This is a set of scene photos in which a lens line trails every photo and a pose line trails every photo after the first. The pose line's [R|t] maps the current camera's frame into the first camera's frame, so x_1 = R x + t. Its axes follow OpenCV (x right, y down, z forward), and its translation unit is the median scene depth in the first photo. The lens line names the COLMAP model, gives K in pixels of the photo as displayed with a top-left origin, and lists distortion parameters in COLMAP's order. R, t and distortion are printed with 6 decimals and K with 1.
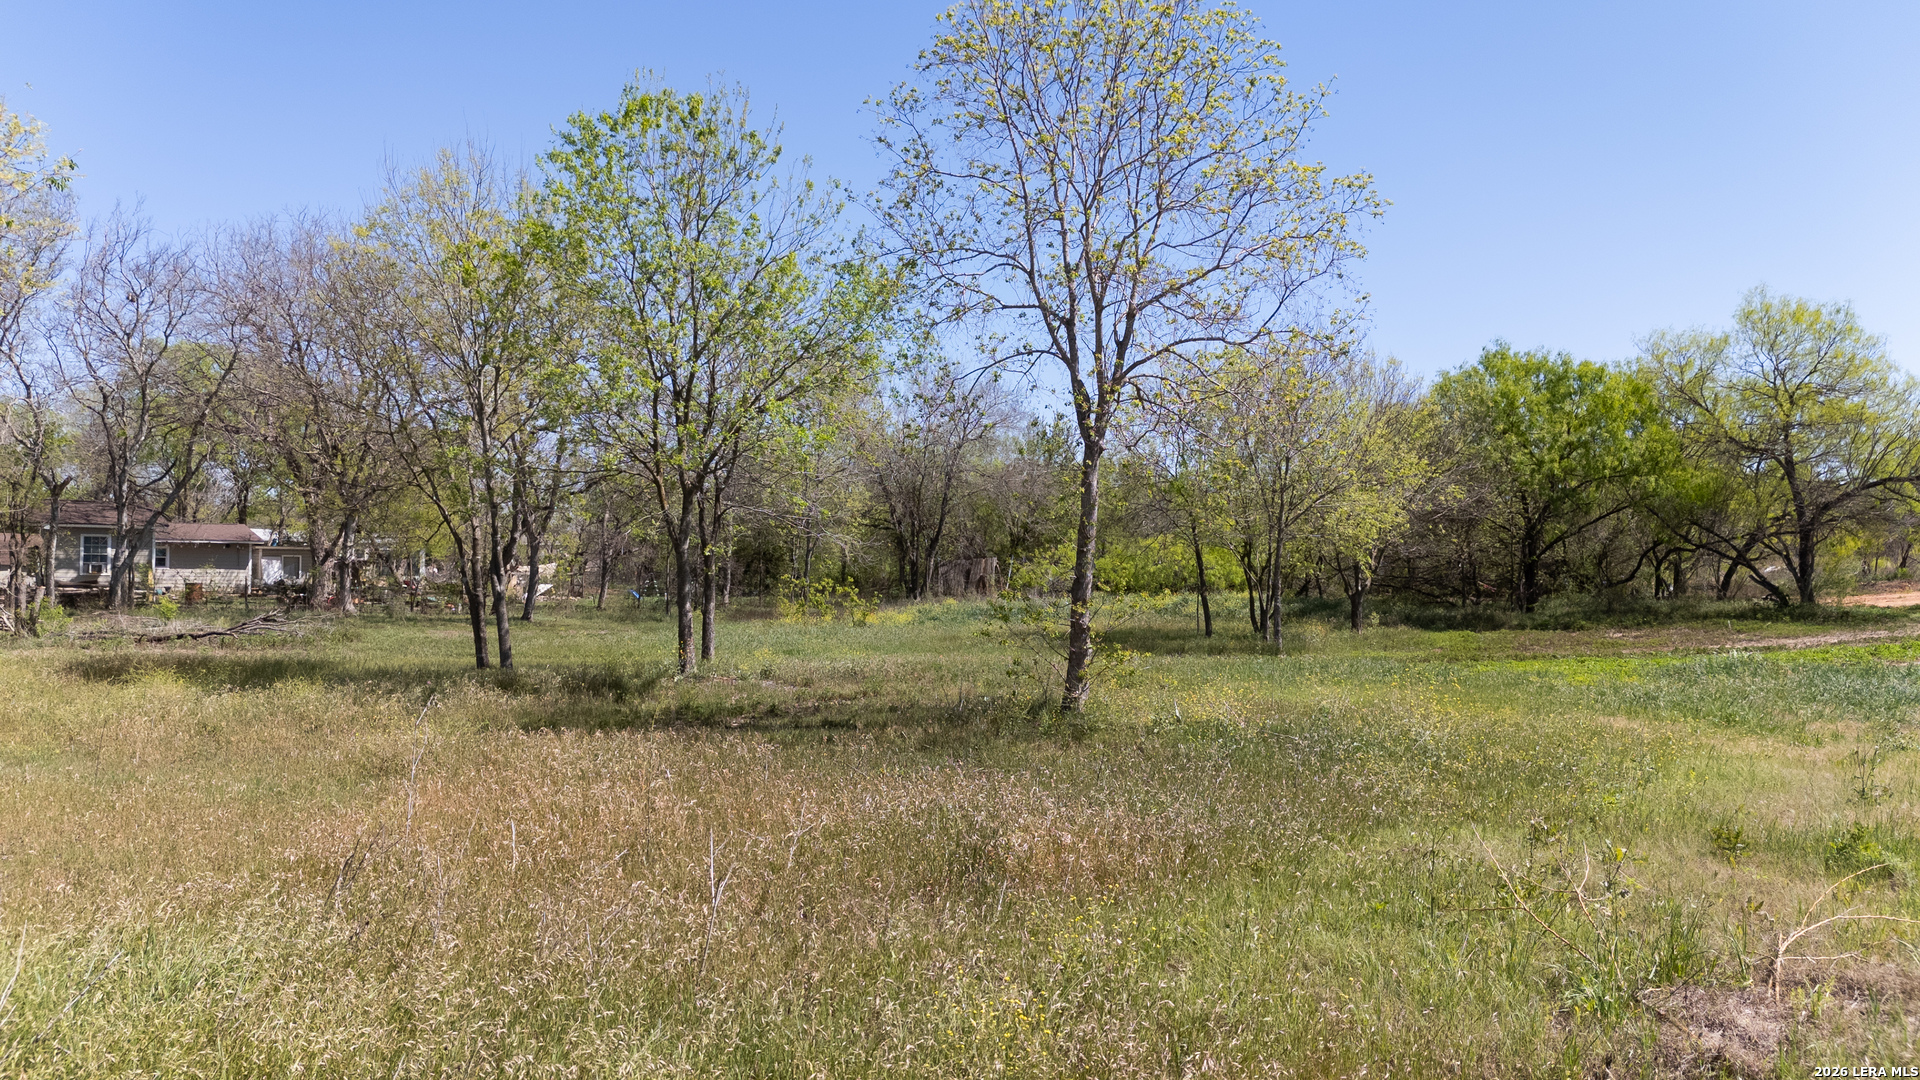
lens RADIAL K [[1421.3, 0, 960.2], [0, 1421.3, 537.9], [0, 0, 1]] dist [0.069871, -0.064899]
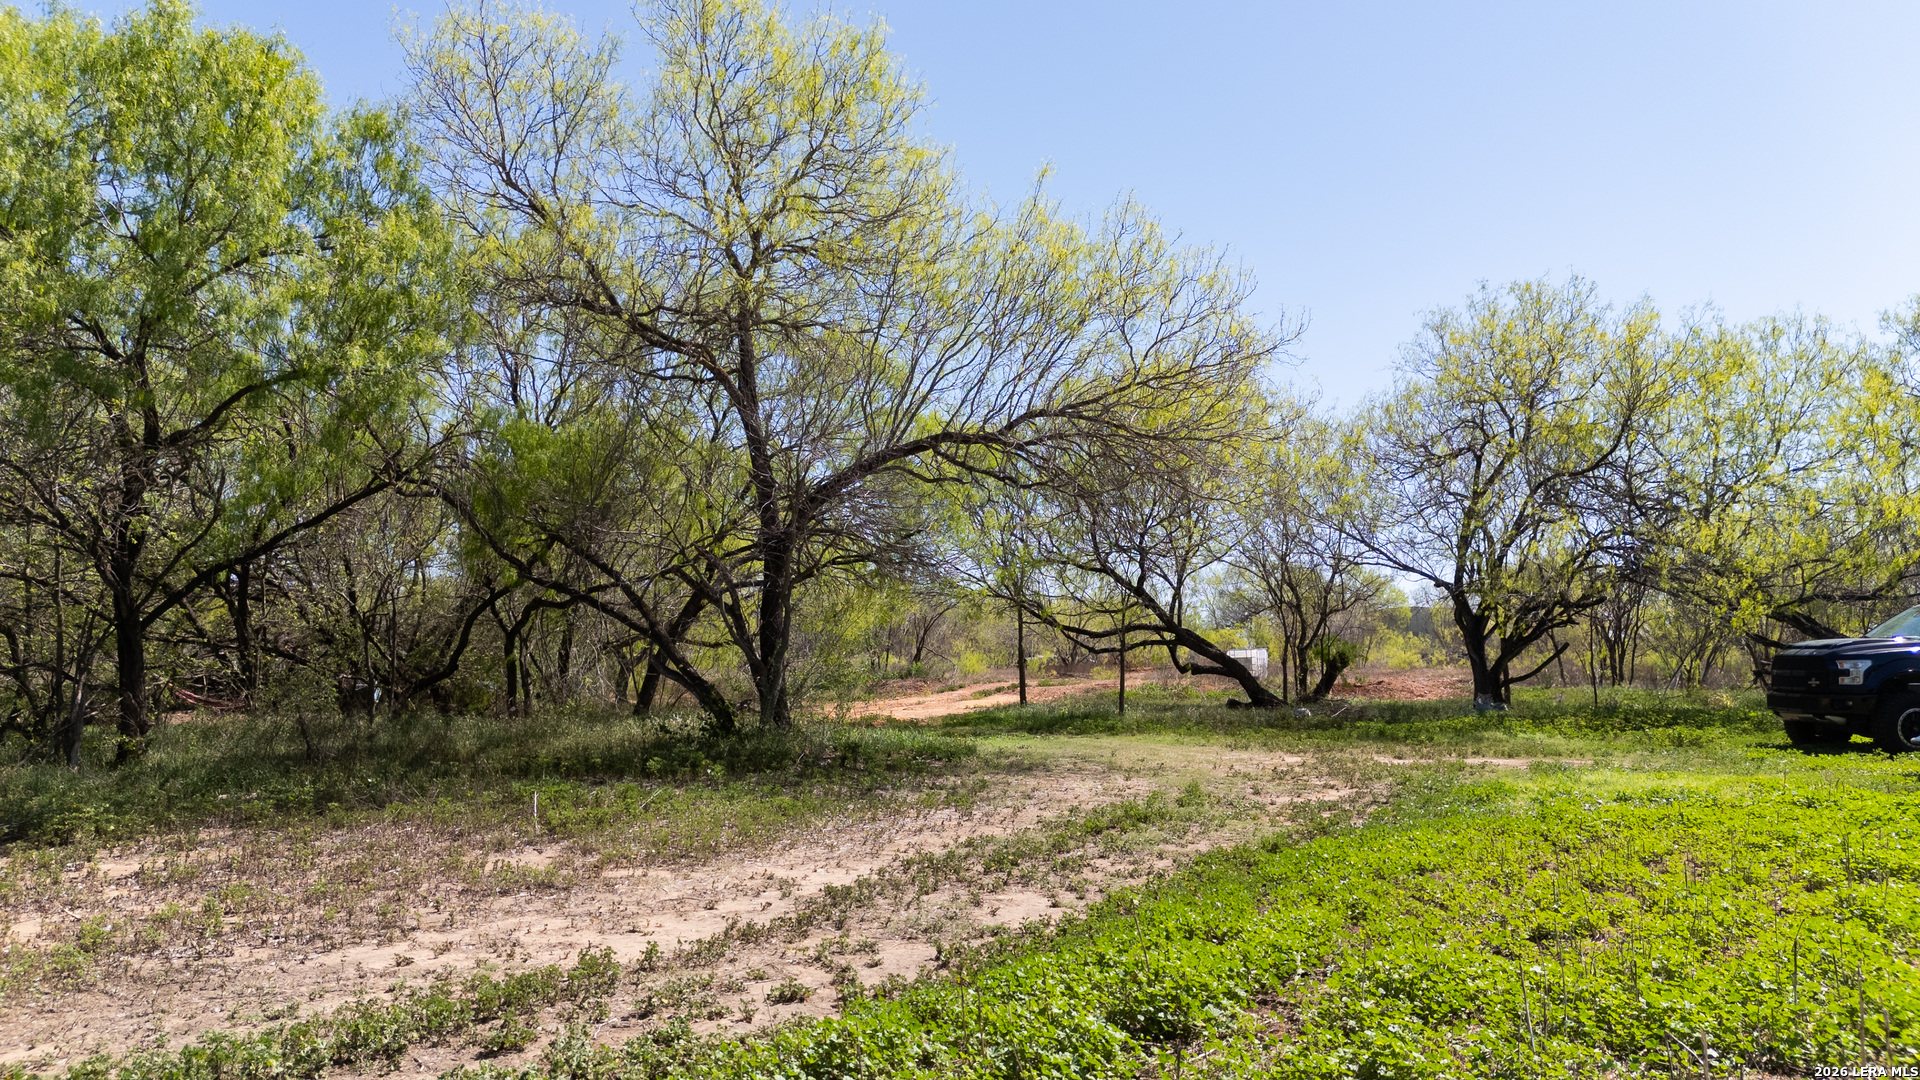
lens RADIAL K [[1421.3, 0, 962.9], [0, 1421.3, 536.8], [0, 0, 1]] dist [0.069871, -0.064899]
pose [[0.807175, 0.060519, 0.587202, 1.144498], [-0.015964, 0.996605, -0.080769, 0.070390], [-0.590097, 0.055820, 0.805401, 1.884124]]
